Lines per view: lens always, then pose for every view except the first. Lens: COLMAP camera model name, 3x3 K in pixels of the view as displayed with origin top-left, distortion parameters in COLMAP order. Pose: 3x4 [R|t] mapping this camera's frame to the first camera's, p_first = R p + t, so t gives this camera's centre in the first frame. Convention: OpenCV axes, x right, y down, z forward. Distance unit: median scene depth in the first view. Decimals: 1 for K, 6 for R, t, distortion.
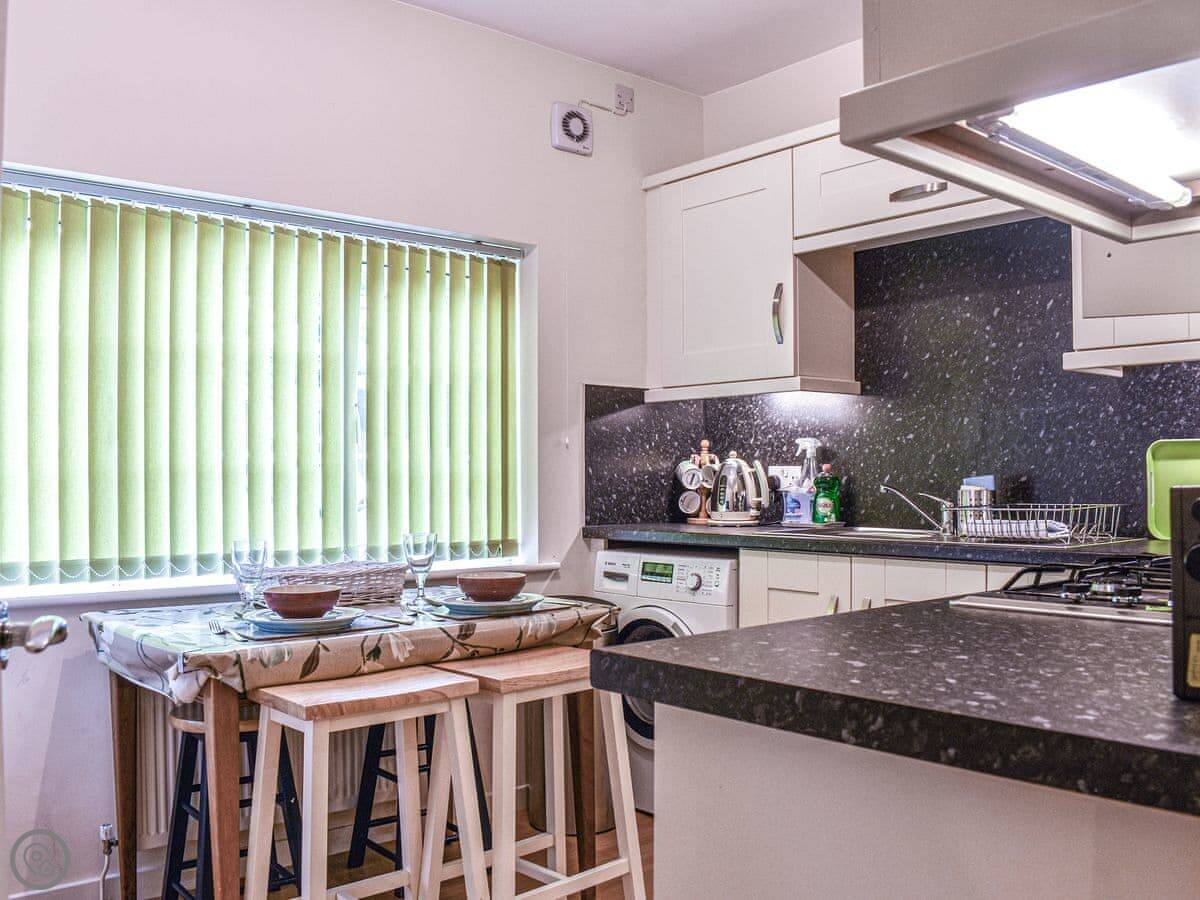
lens RADIAL K [[1081.6, 0, 600.0], [0, 1081.6, 450.0], [0, 0, 1]] dist [-0.082013, -0.000536]
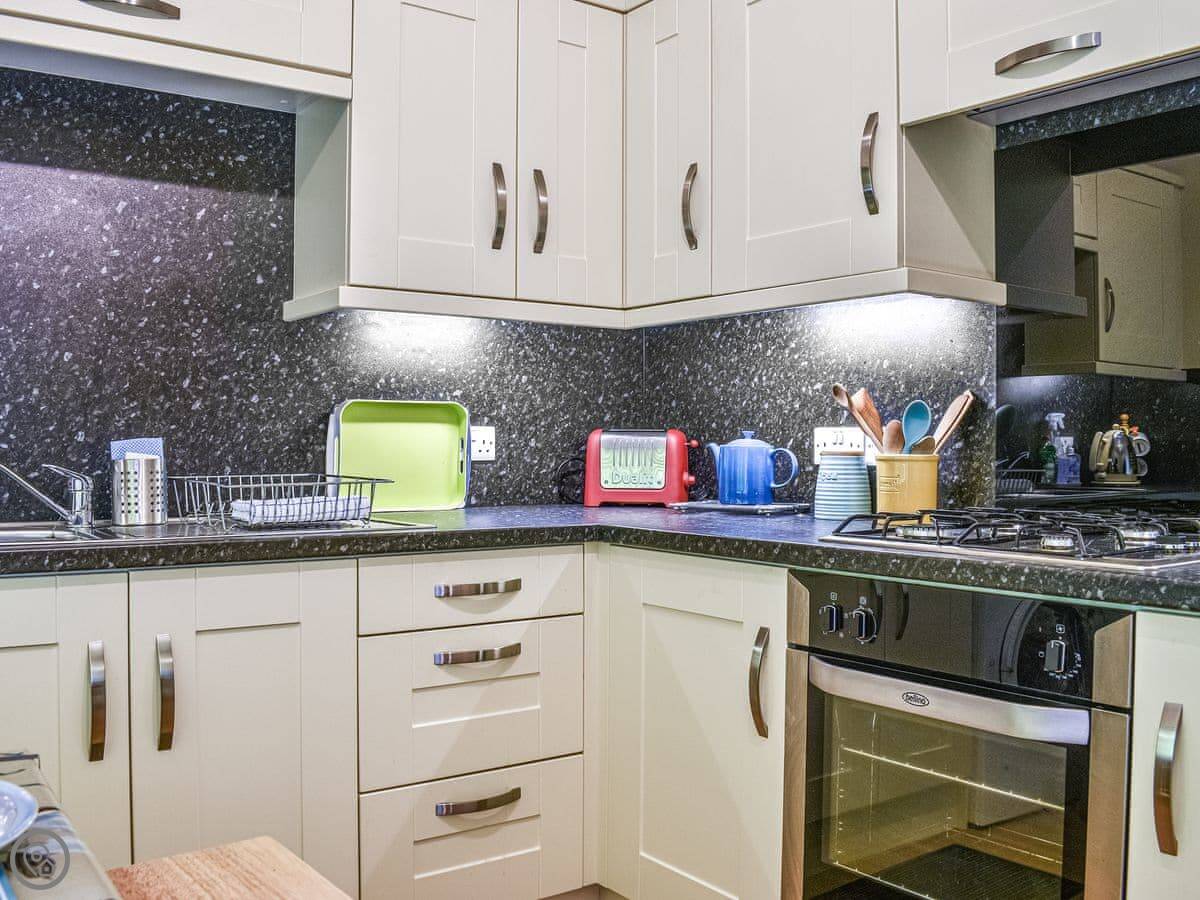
lens RADIAL K [[1081.6, 0, 600.0], [0, 1081.6, 450.0], [0, 0, 1]] dist [-0.082013, -0.000536]
pose [[0.106434, -0.004048, 0.994312, -0.306216], [-0.029257, 0.999546, 0.007201, 0.018085], [-0.993889, -0.029857, 0.106267, 0.633819]]
